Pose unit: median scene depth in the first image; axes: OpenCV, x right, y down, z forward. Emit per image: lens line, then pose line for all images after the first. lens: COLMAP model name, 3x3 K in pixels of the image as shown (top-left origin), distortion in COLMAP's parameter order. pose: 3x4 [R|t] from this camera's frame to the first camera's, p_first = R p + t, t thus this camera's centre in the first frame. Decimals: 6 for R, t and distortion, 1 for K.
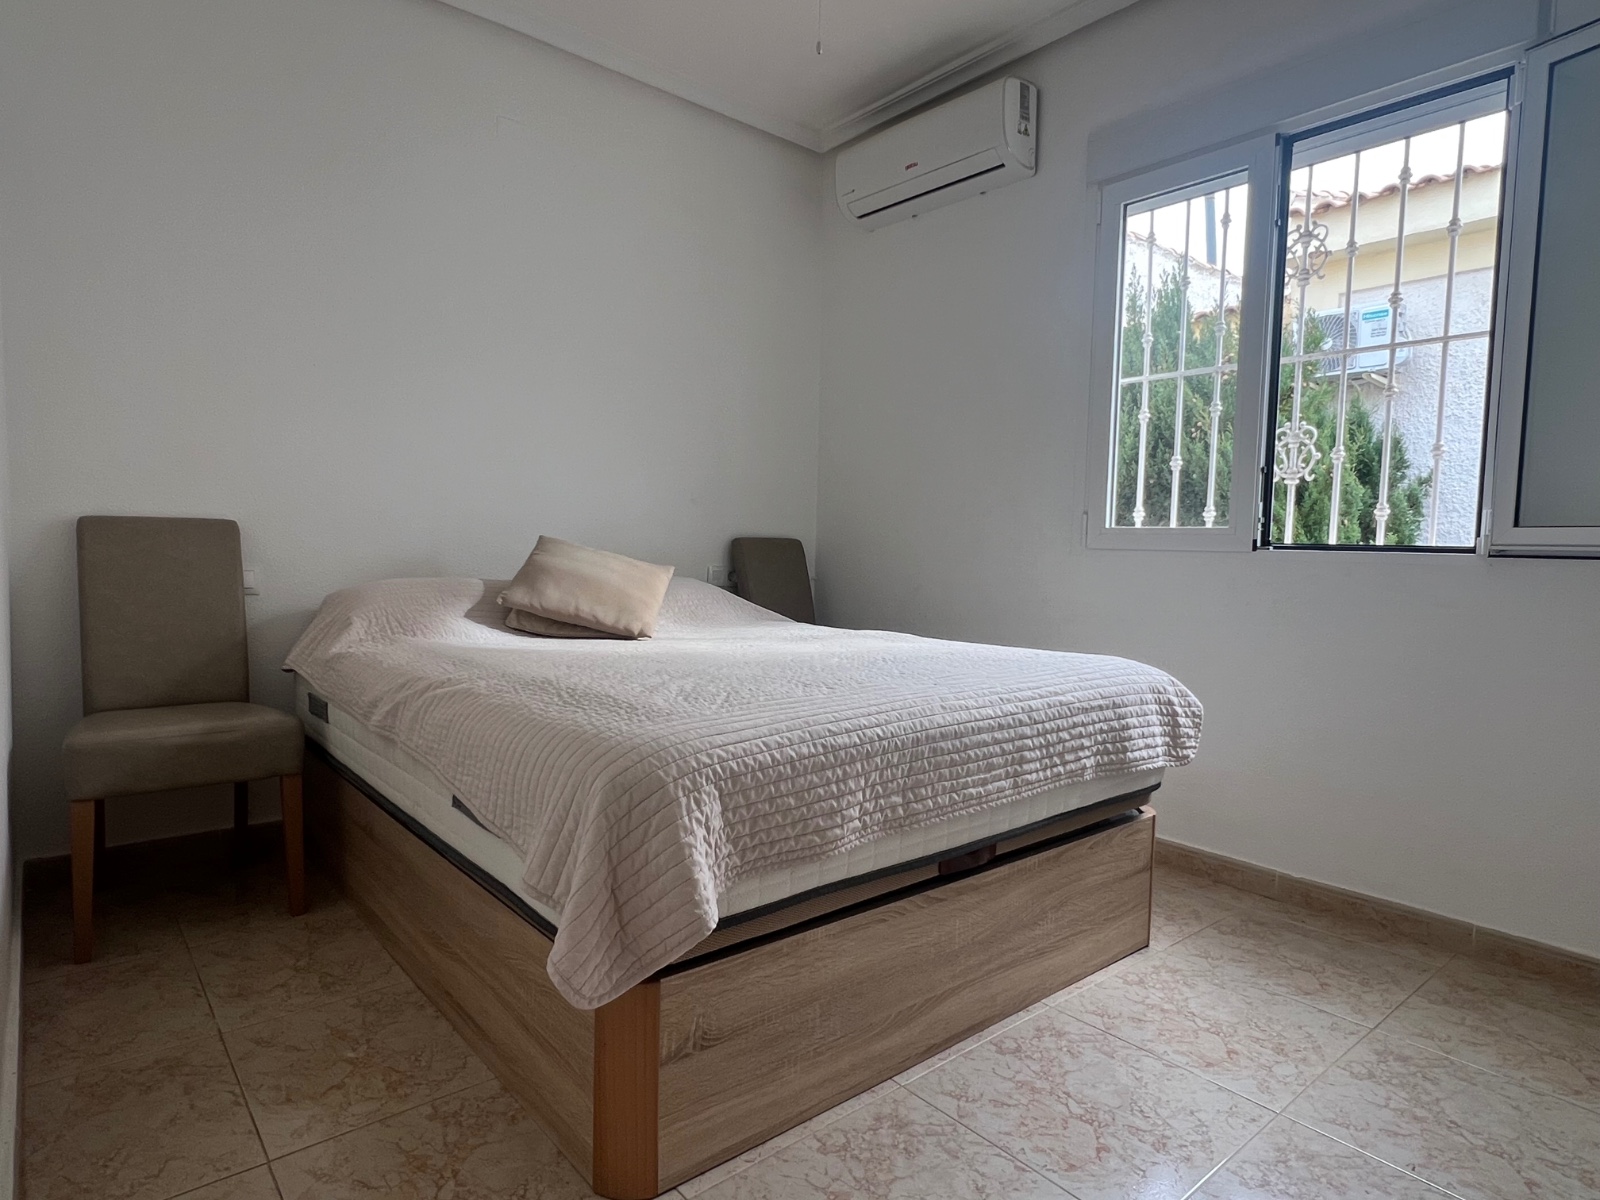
lens RADIAL K [[916.7, 0, 797.1], [0, 916.7, 607.0], [0, 0, 1]] dist [0.003748, -0.002414]
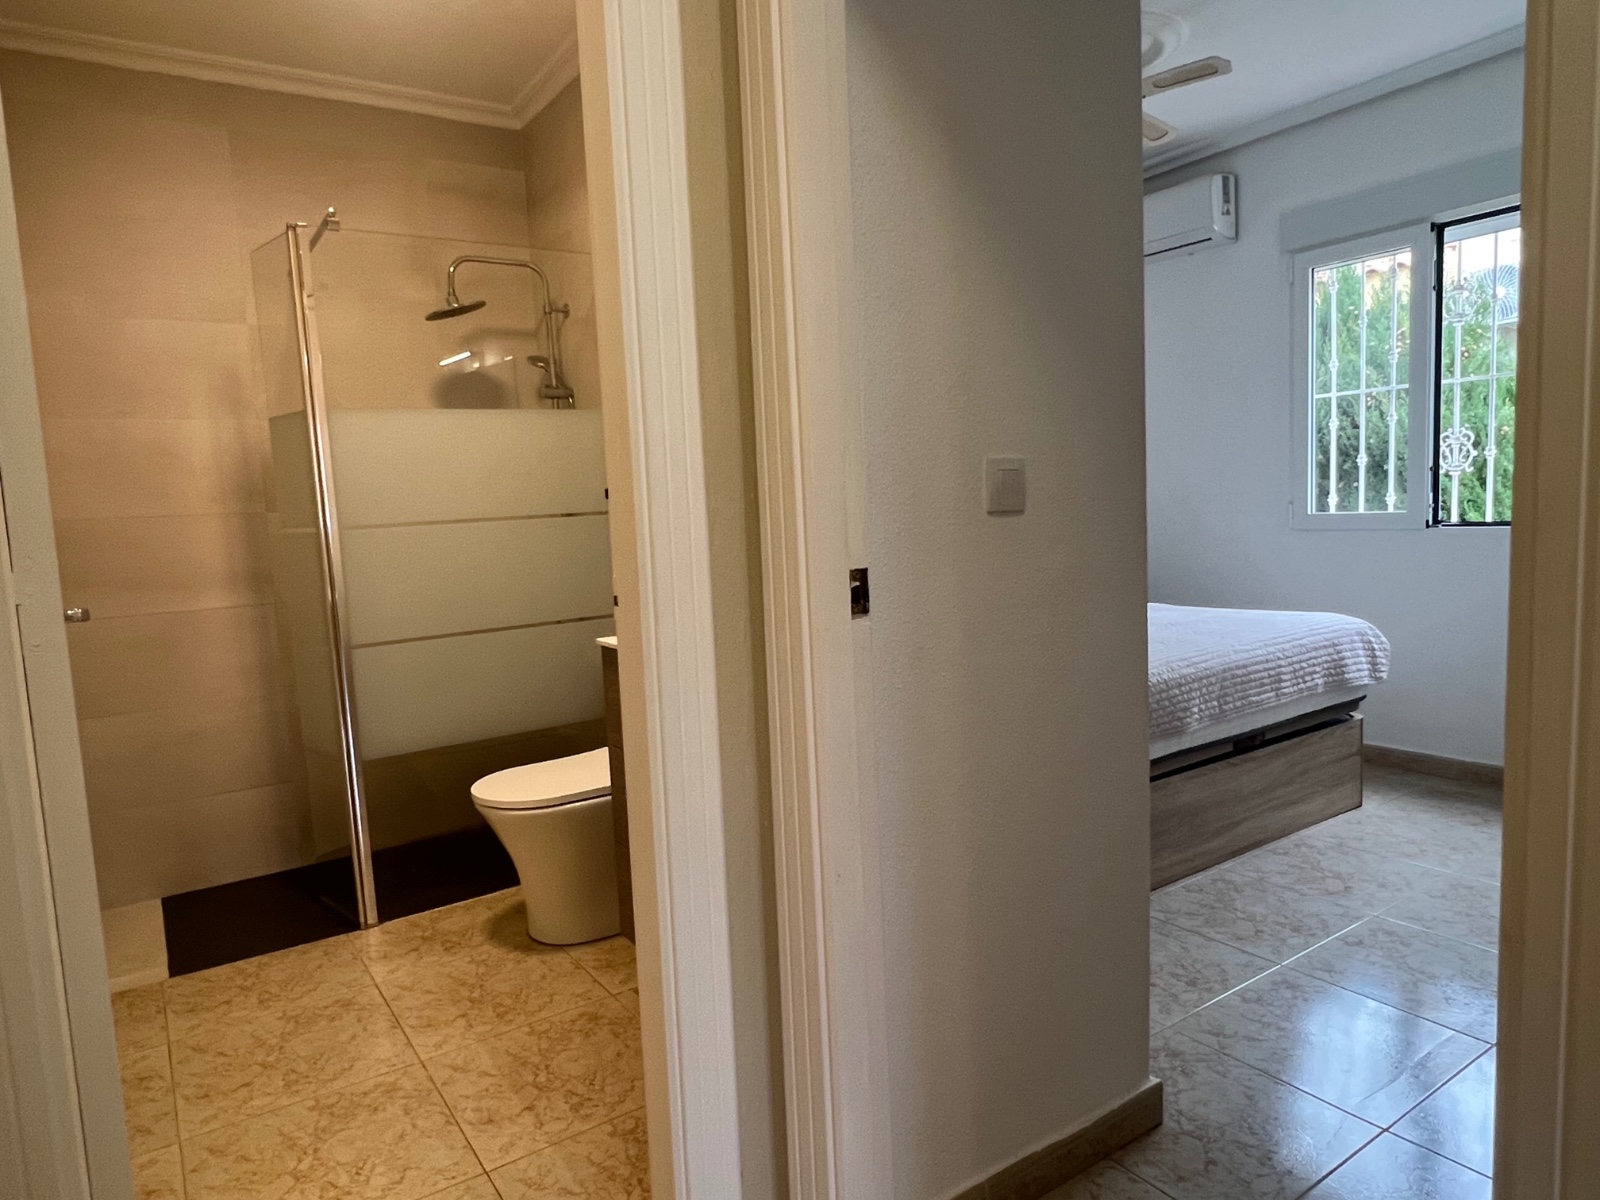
lens RADIAL K [[996.8, 0, 793.3], [0, 996.8, 596.9], [0, 0, 1]] dist [-0.000817, 0.001542]
pose [[0.991539, -0.057804, -0.116226, -0.350486], [0.061375, 0.997739, 0.027382, -0.074183], [0.114380, -0.034284, 0.992845, -0.755530]]
